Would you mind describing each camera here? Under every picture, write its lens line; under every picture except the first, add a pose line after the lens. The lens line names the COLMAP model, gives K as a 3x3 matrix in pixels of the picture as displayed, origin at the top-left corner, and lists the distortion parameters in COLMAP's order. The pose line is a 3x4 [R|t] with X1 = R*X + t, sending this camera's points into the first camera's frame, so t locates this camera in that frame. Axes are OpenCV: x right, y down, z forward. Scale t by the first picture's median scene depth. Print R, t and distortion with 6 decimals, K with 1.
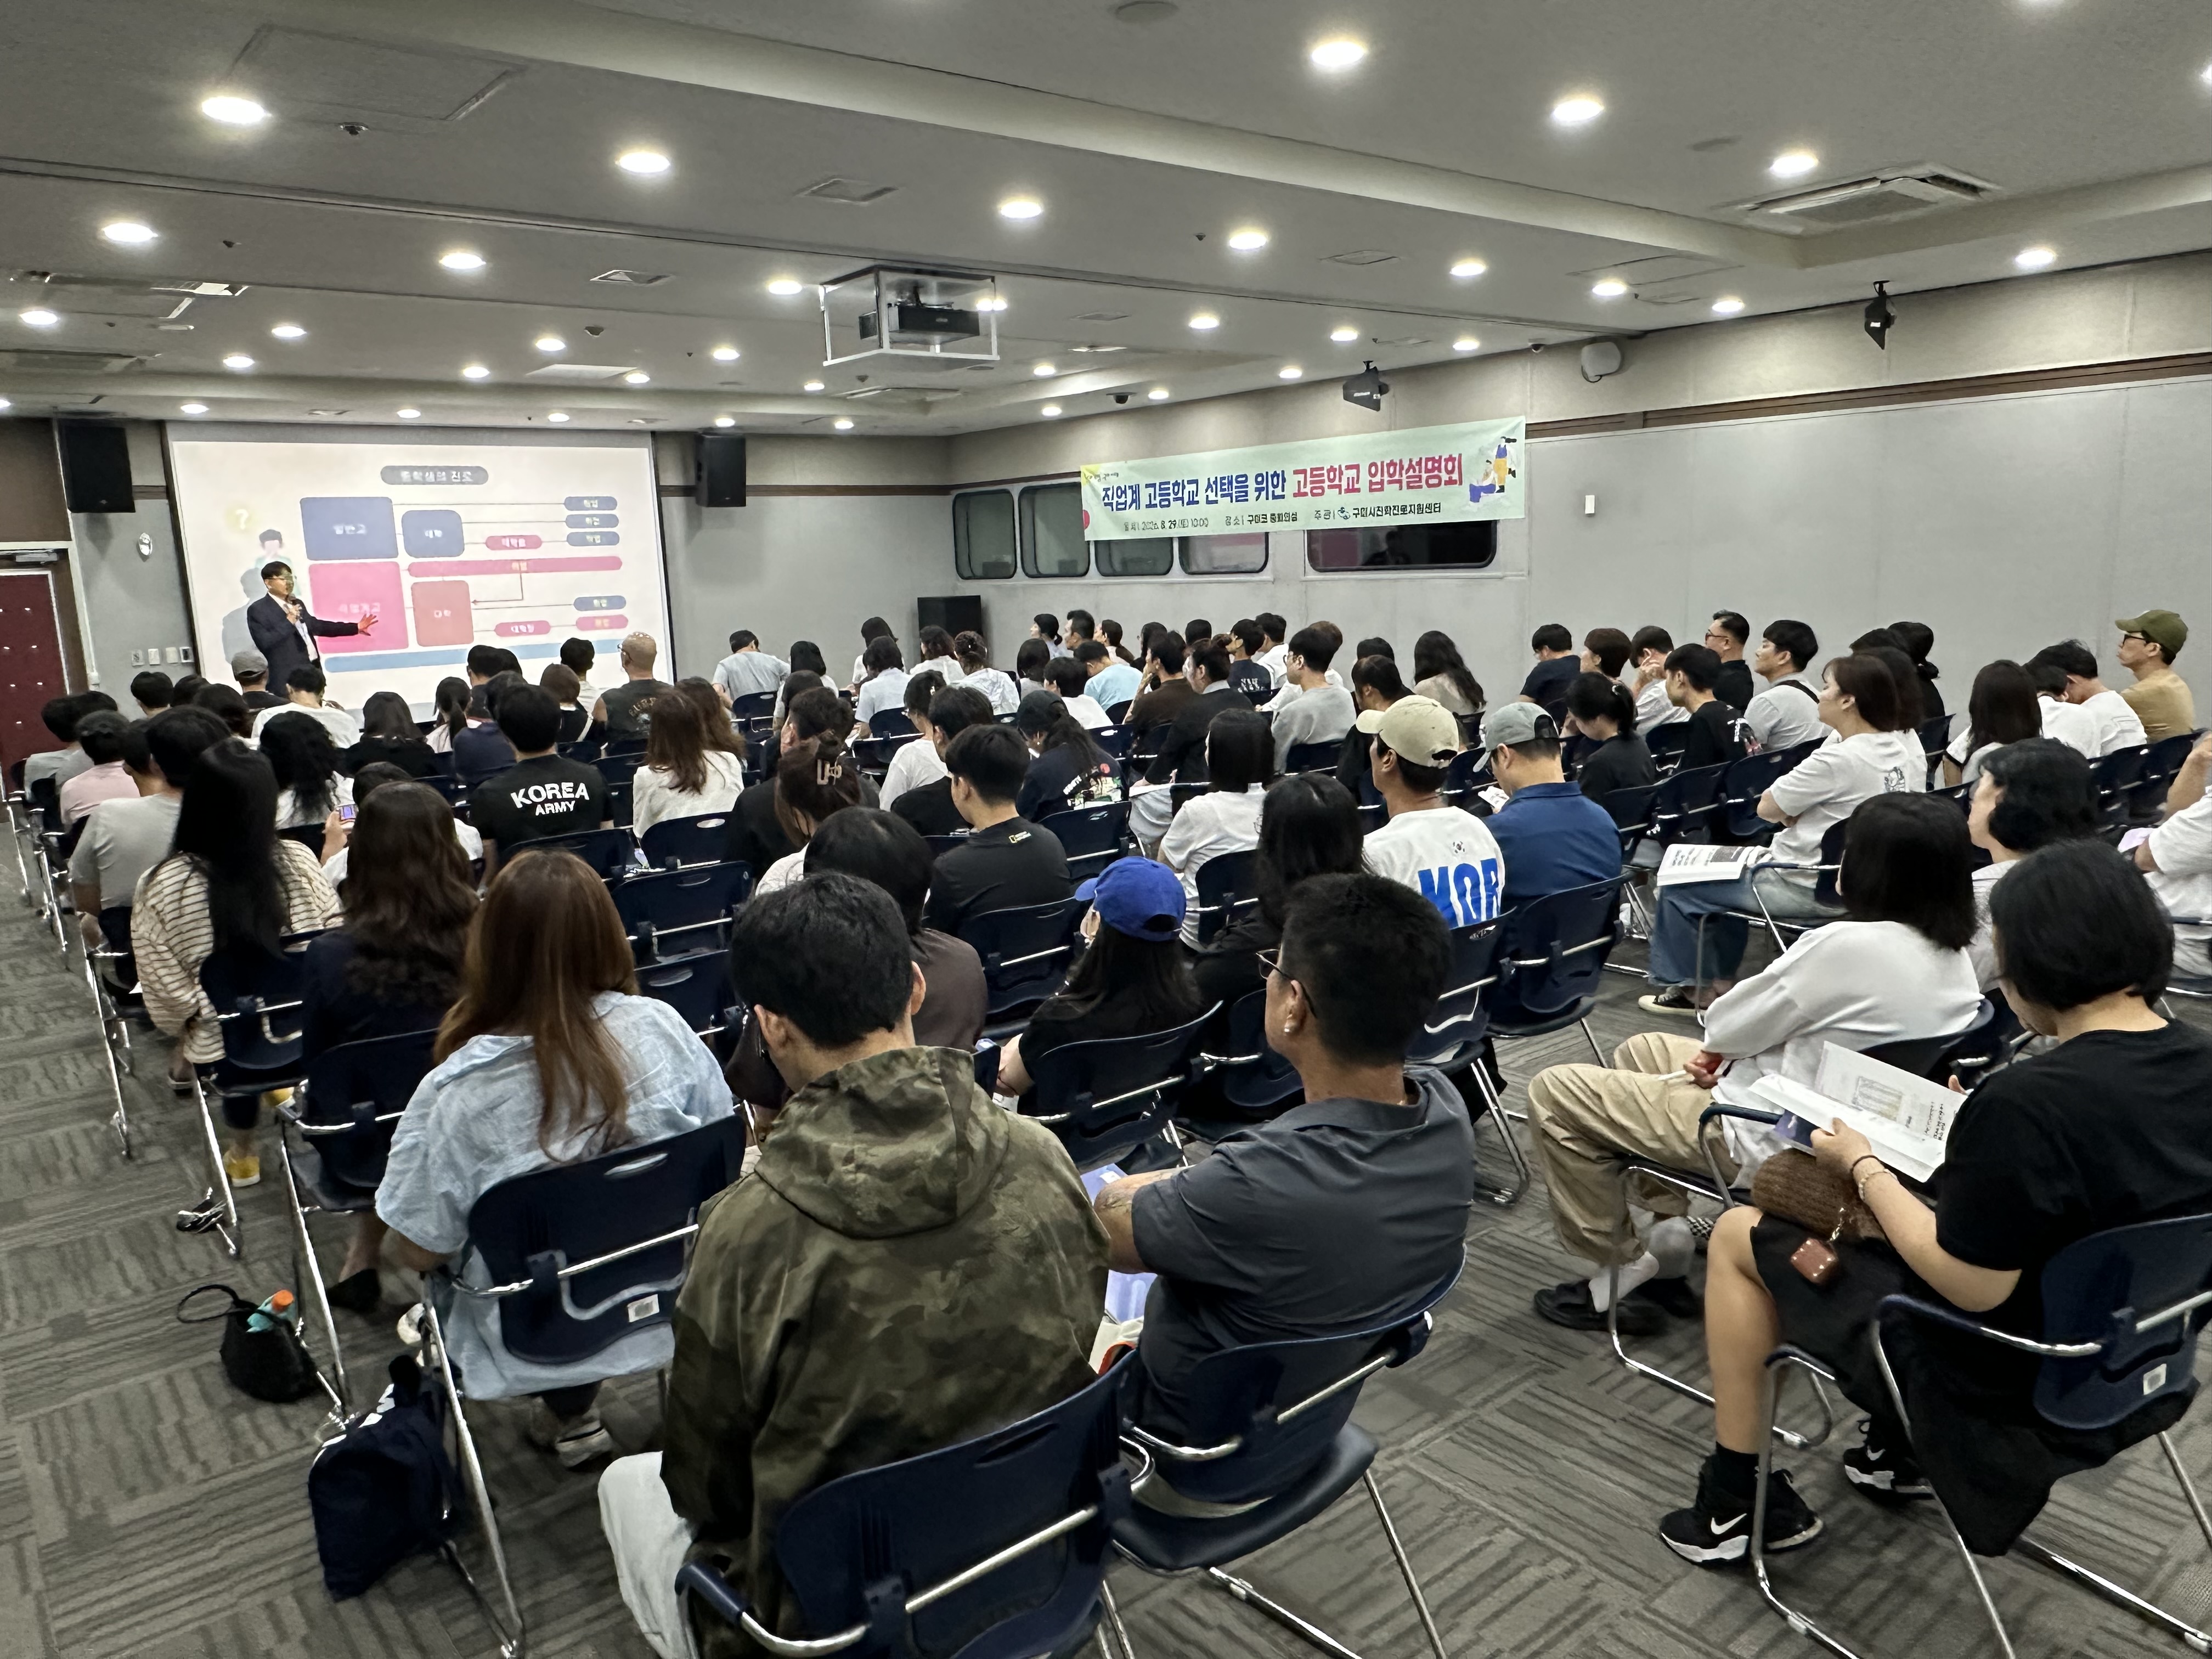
lens RADIAL K [[1555.2, 0, 1106.0], [0, 1555.2, 829.5], [0, 0, 1]] dist [-0.005939, -0.002434]
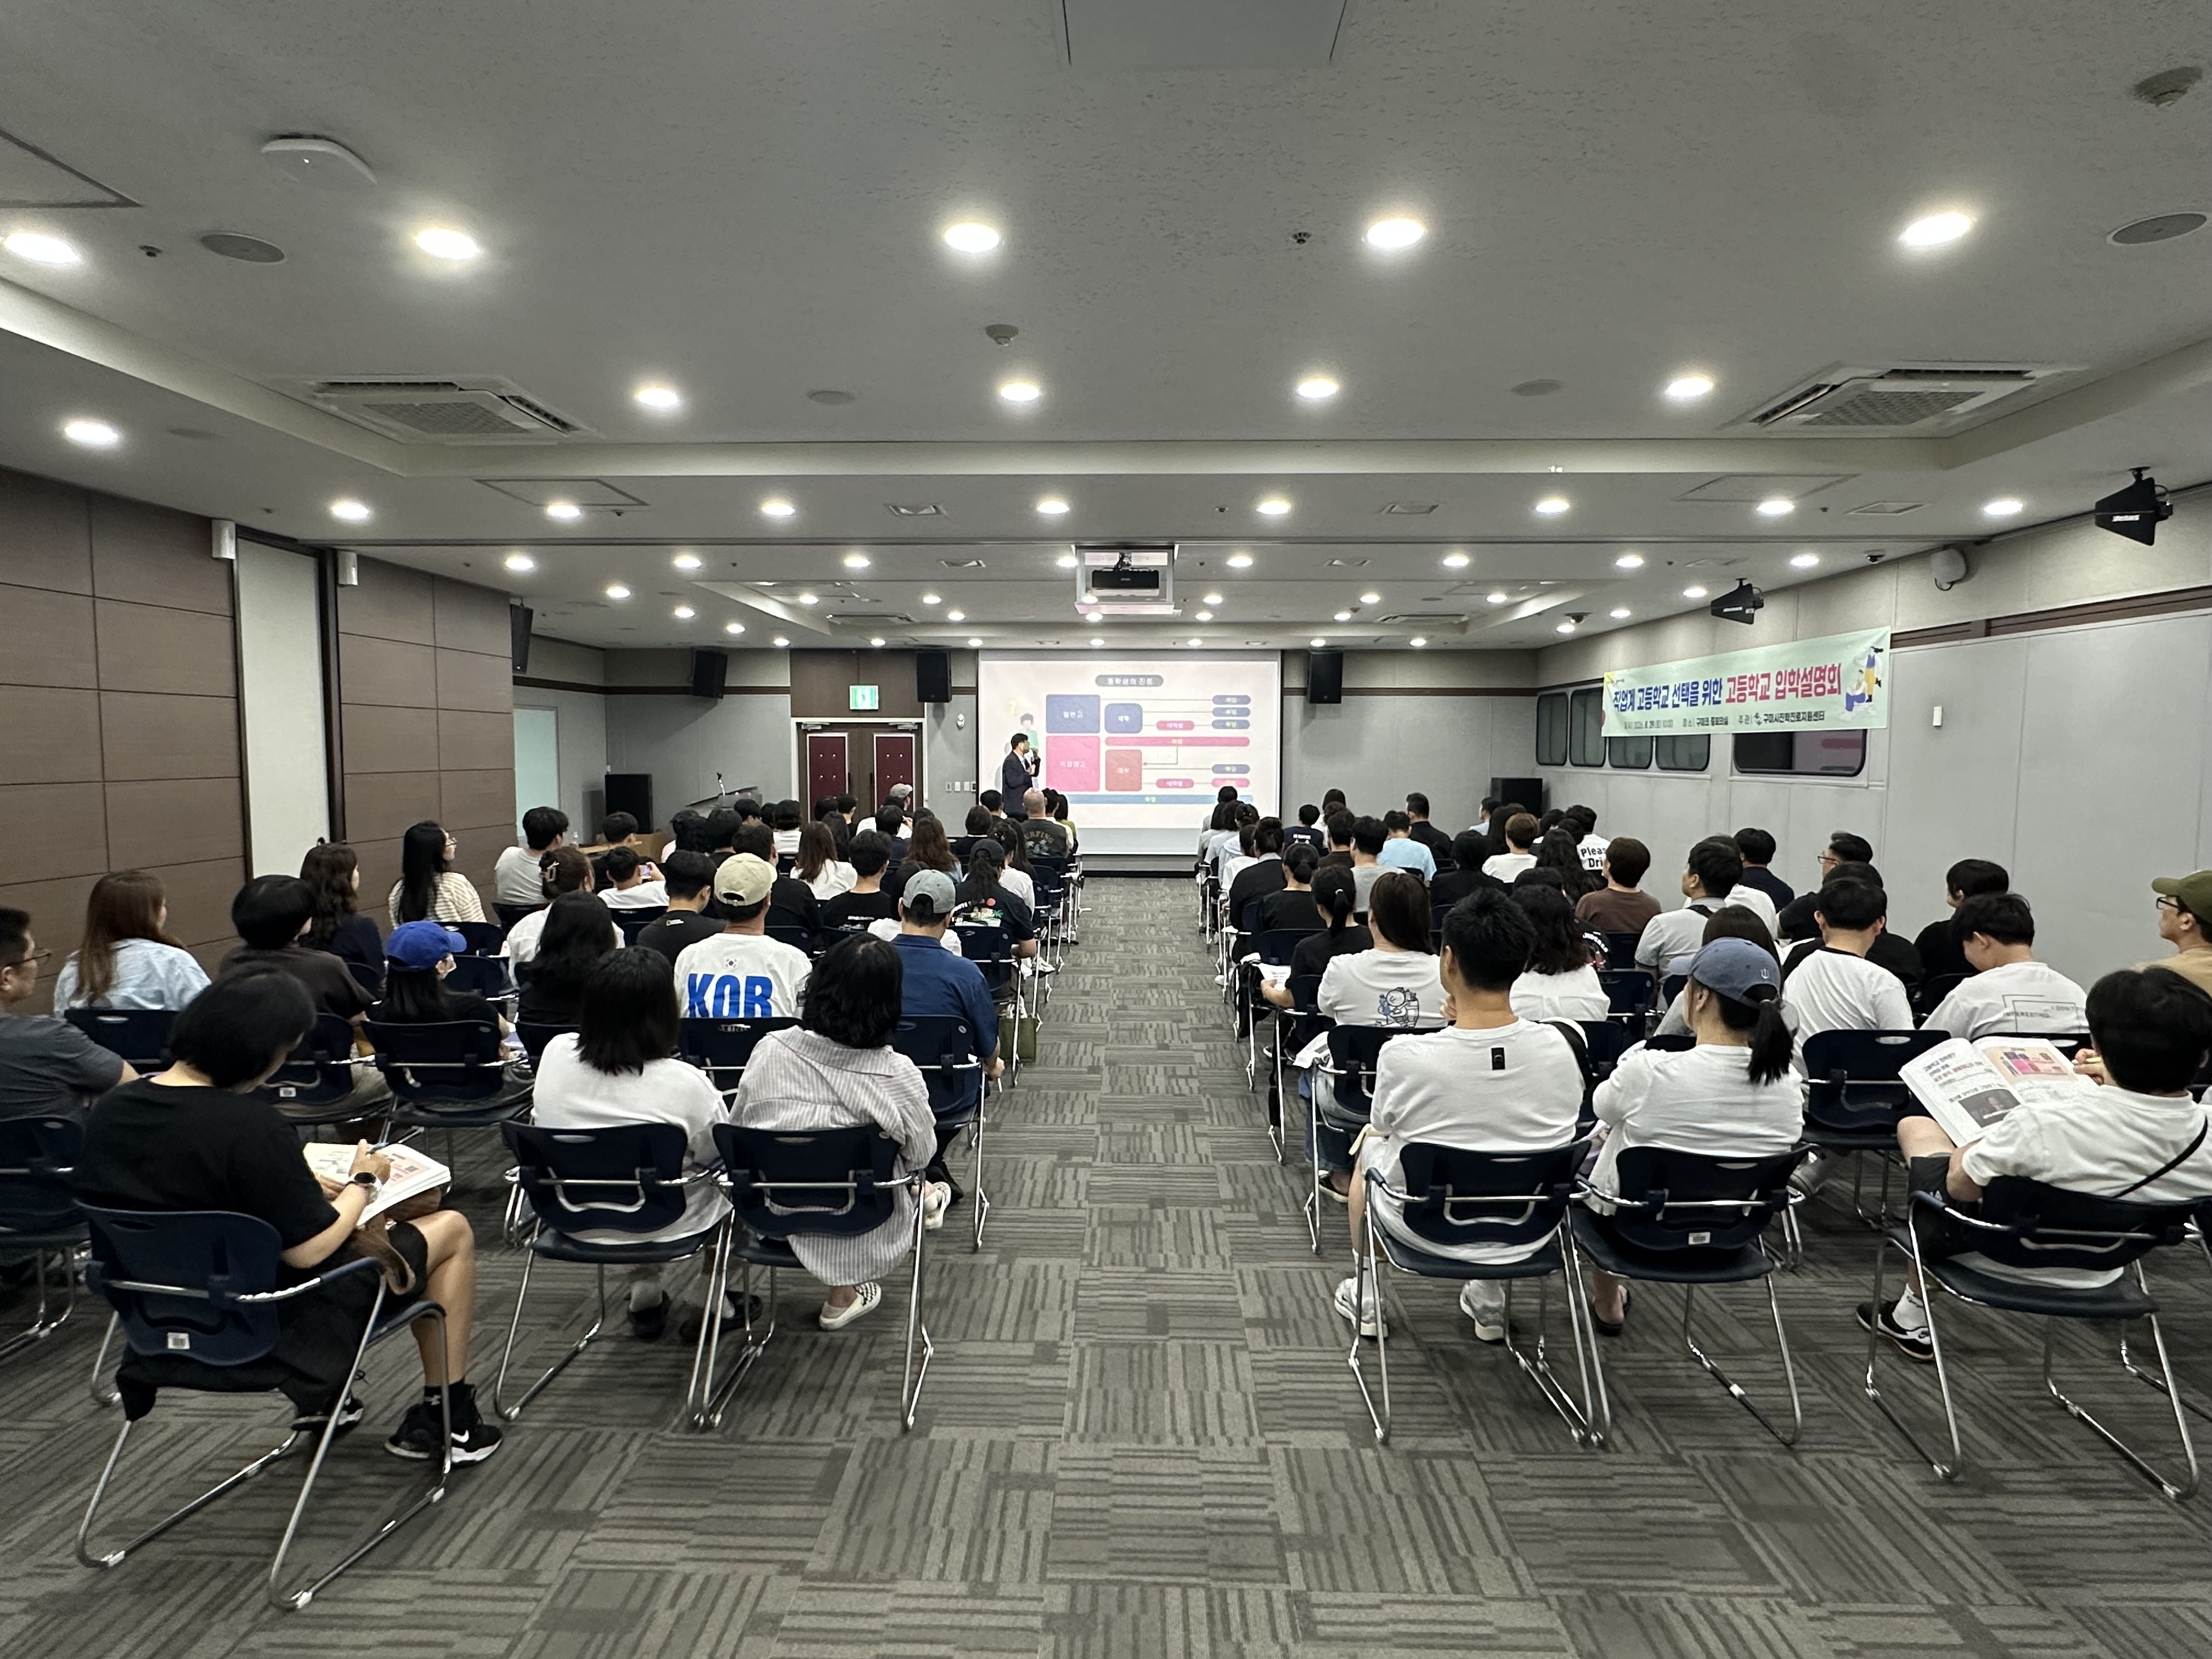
lens RADIAL K [[1196.1, 0, 1106.0], [0, 1196.1, 829.5], [0, 0, 1]] dist [0.003707, 0.000577]
pose [[0.764805, 0.081277, -0.639114, 0.345769], [-0.140865, 0.989104, -0.042782, -0.032544], [0.628673, 0.122748, 0.767921, 0.108581]]
